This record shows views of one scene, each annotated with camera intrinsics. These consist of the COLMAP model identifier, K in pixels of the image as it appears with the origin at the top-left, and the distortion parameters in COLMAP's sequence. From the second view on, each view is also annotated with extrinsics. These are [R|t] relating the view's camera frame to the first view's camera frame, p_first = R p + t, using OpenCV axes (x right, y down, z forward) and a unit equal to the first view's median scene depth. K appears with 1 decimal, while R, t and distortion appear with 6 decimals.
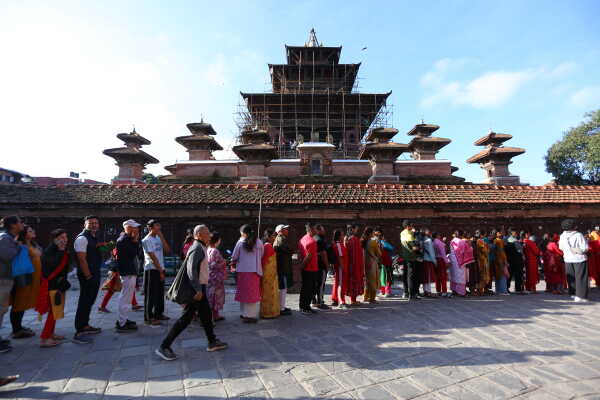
lens RADIAL K [[291.5, 0, 300.4], [0, 291.5, 199.3], [0, 0, 1]] dist [-0.061429, 0.019334]
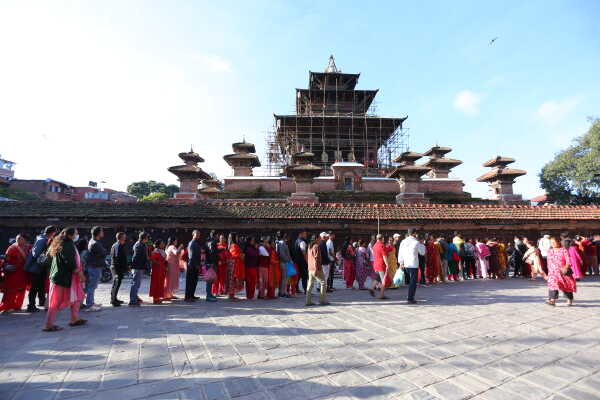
lens RADIAL K [[291.5, 0, 299.7], [0, 291.5, 198.7], [0, 0, 1]] dist [-0.061429, 0.019334]
pose [[0.999641, 0.008640, 0.025379, -0.157507], [-0.007828, 0.999459, -0.031930, -0.012304], [-0.025641, 0.031720, 0.999168, -0.136663]]
